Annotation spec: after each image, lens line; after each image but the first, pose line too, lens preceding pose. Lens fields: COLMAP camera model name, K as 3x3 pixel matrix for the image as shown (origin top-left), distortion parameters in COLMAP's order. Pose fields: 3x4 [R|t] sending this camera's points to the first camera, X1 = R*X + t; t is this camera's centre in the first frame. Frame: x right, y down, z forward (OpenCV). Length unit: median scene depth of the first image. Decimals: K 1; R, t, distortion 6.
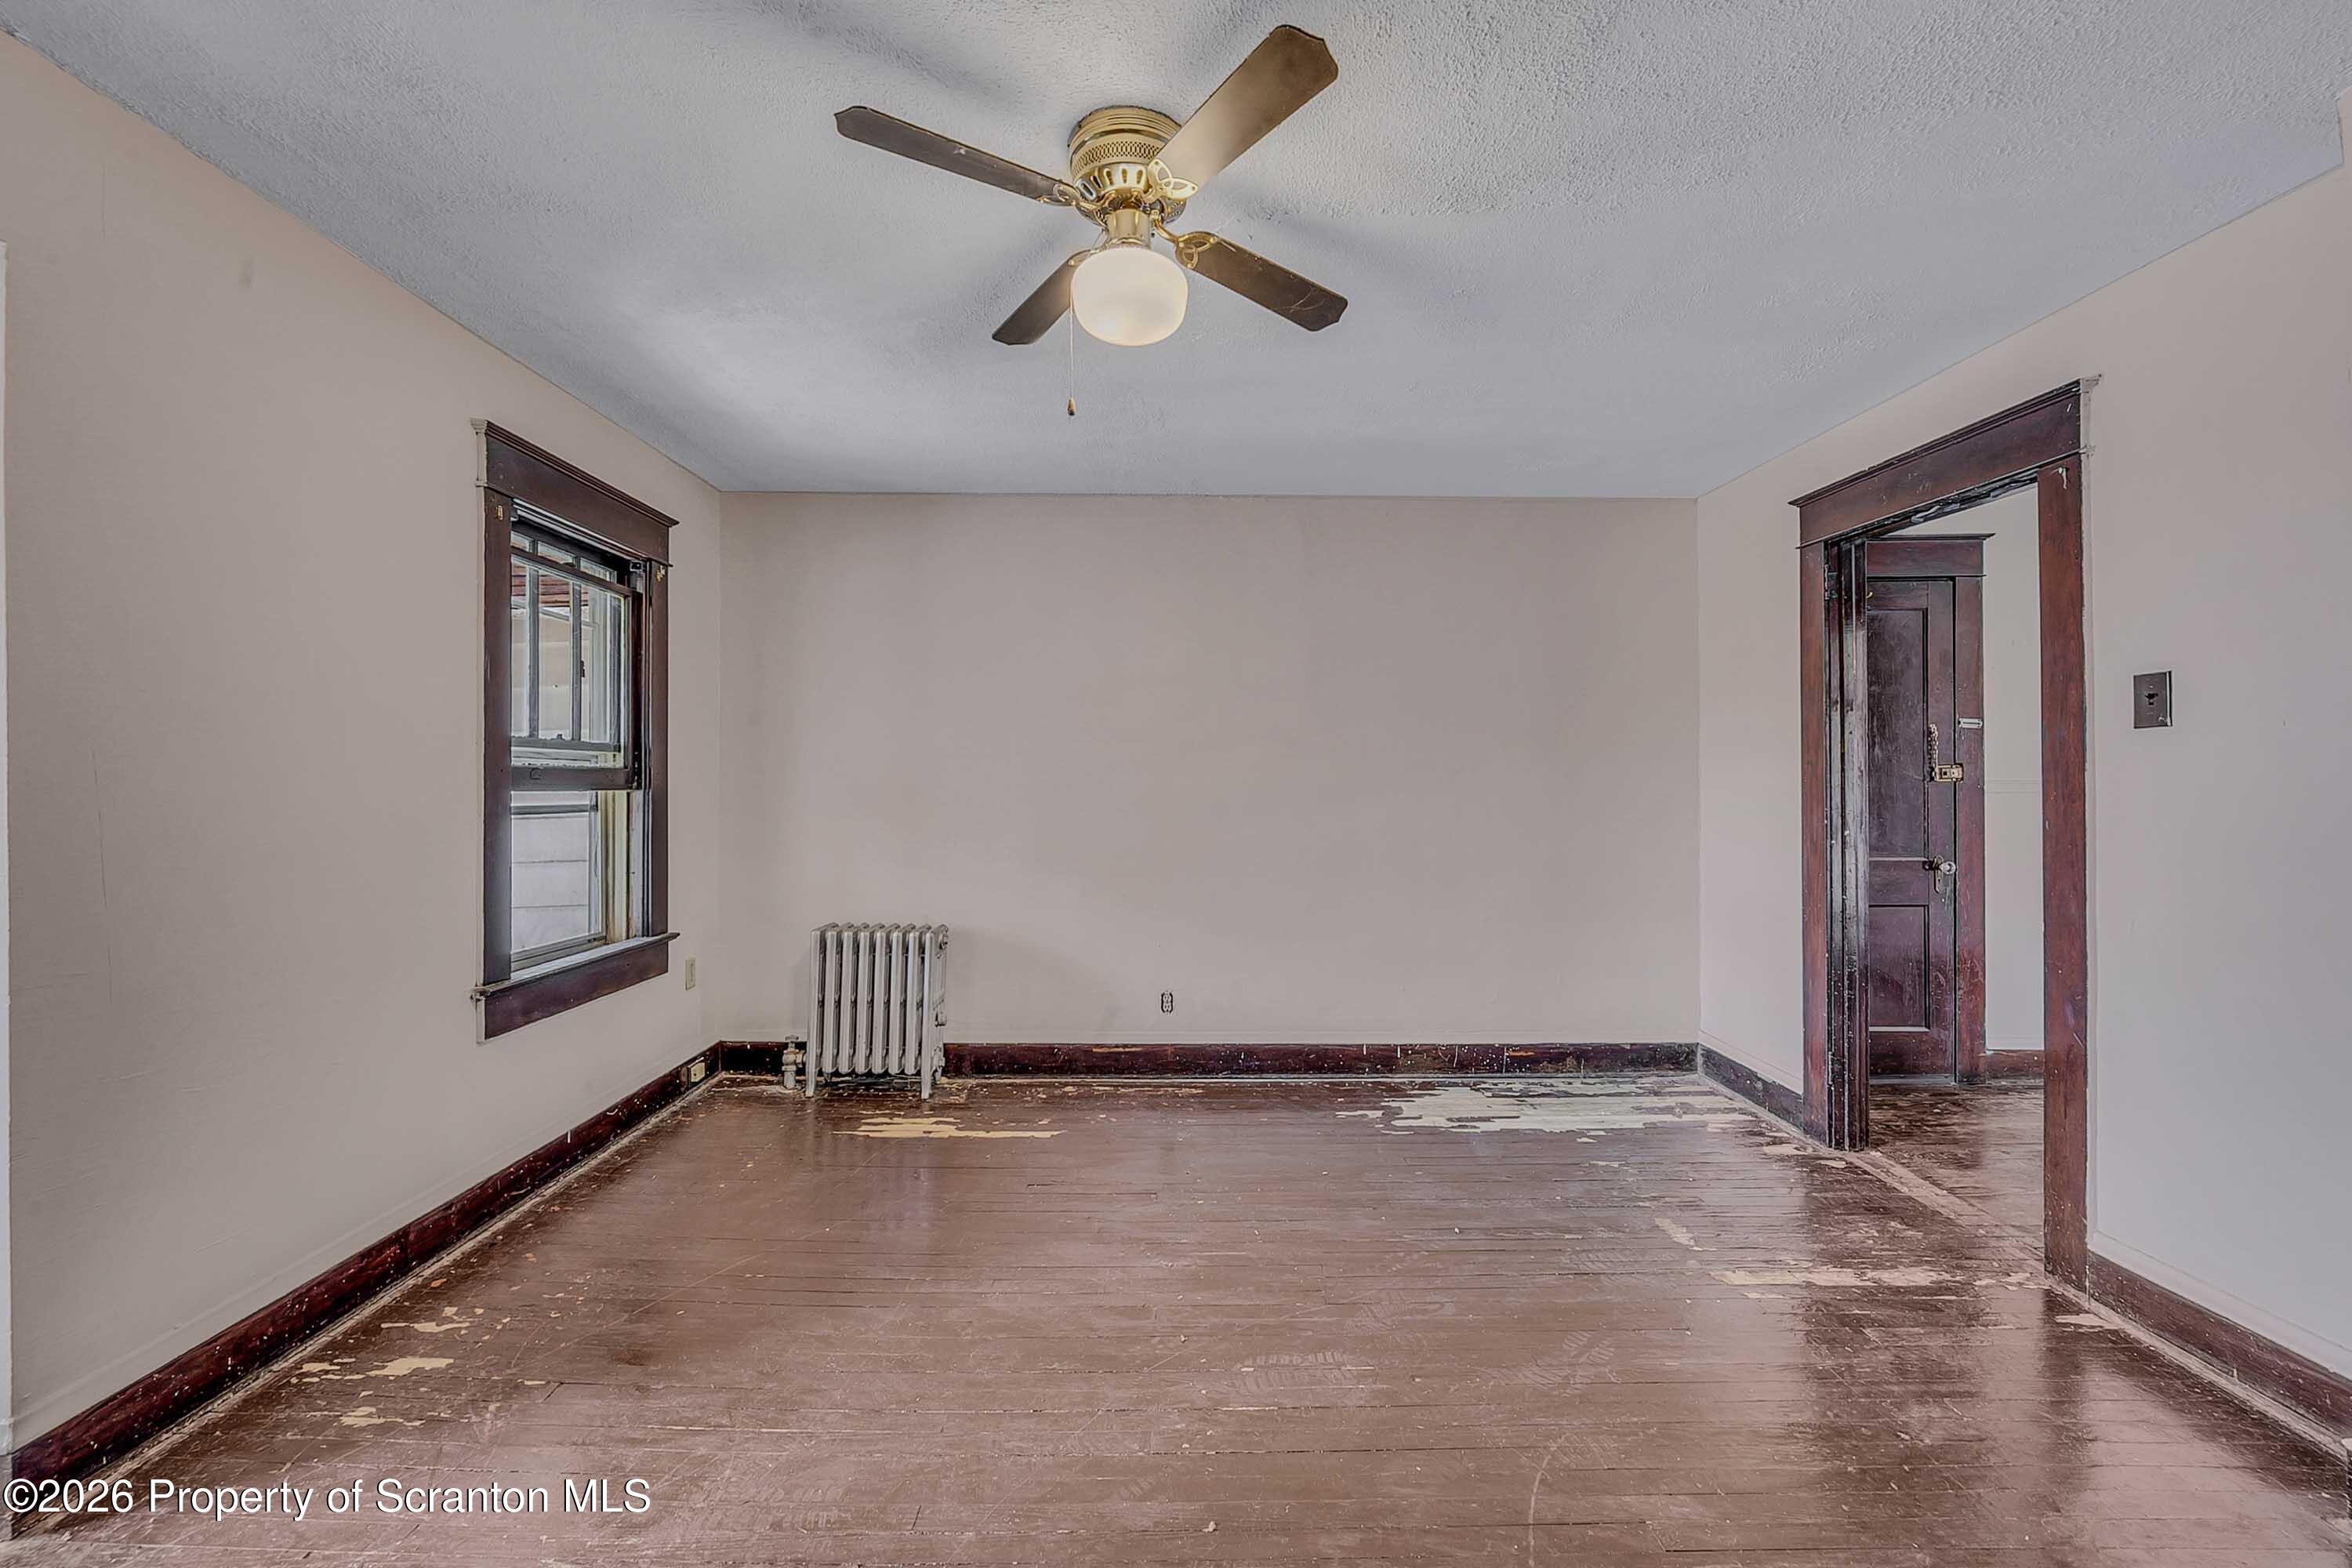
lens RADIAL K [[1035.6, 0, 1173.1], [0, 1035.6, 782.7], [0, 0, 1]] dist [0.002420, -0.000347]
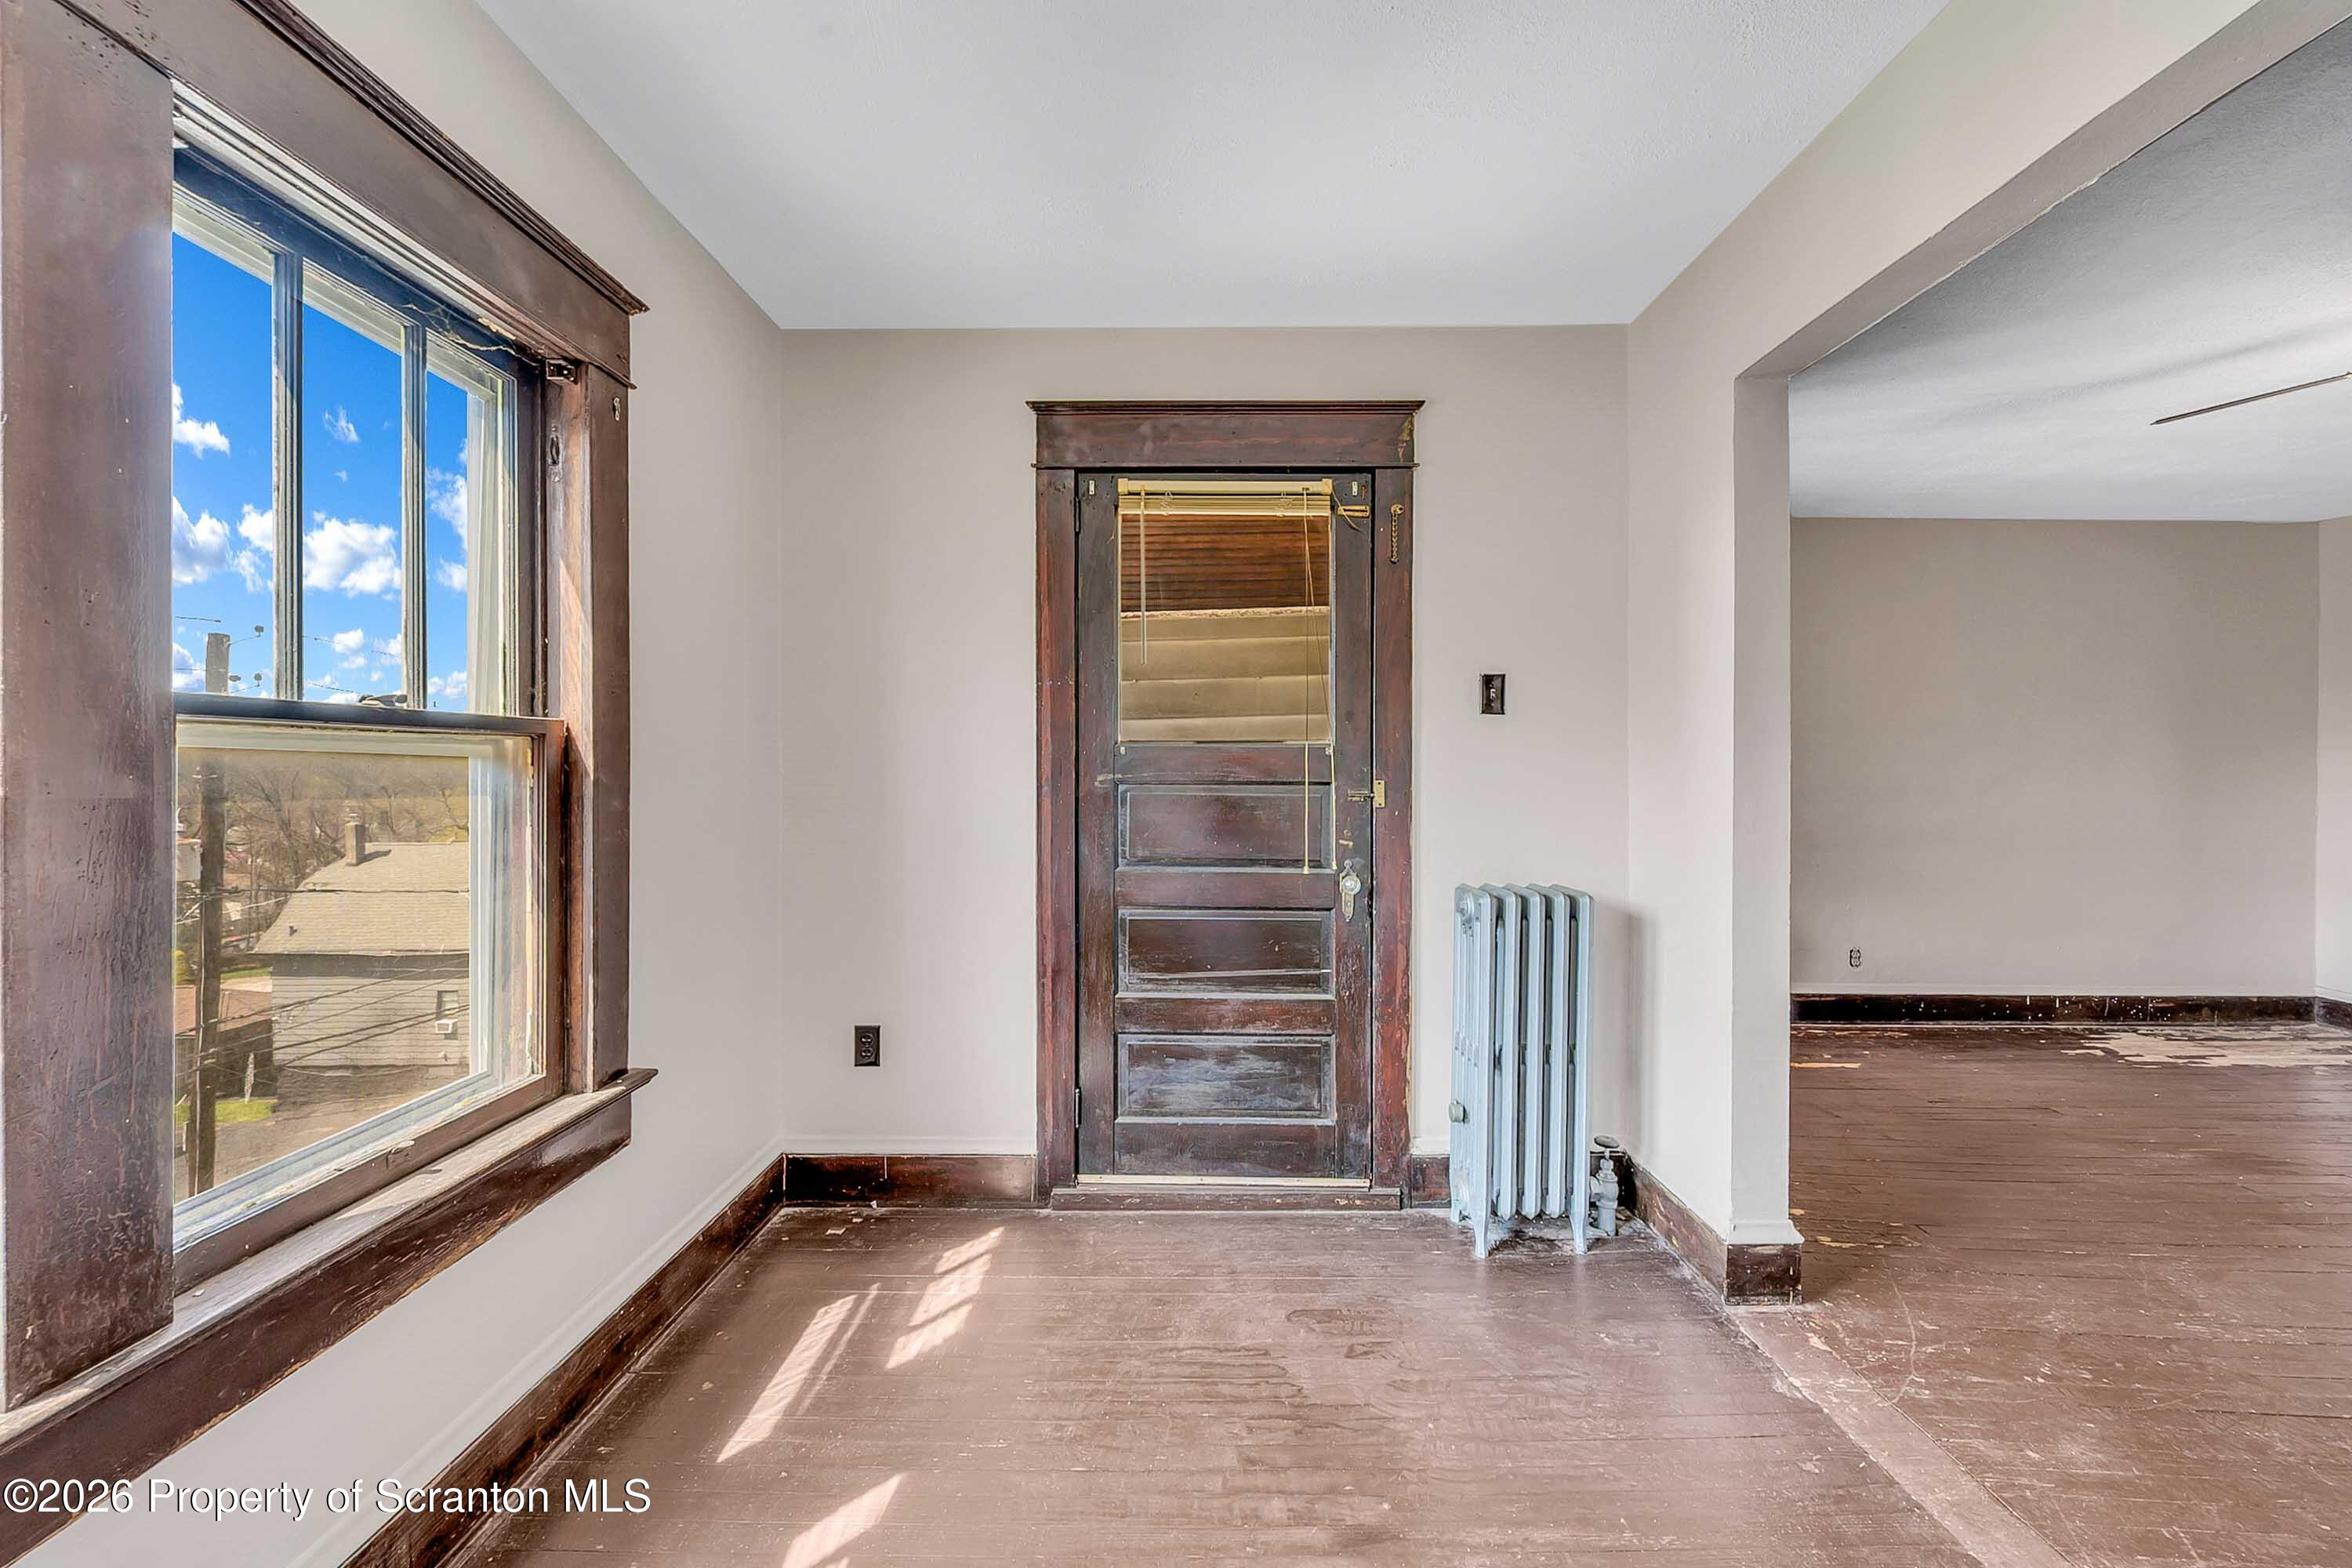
lens RADIAL K [[1035.6, 0, 1183.3], [0, 1035.6, 776.0], [0, 0, 1]] dist [0.002420, -0.000347]
pose [[0.999968, 0.004402, -0.006727, -0.746463], [-0.004325, 0.999925, 0.011486, -0.000607], [0.006777, -0.011457, 0.999911, -0.155569]]
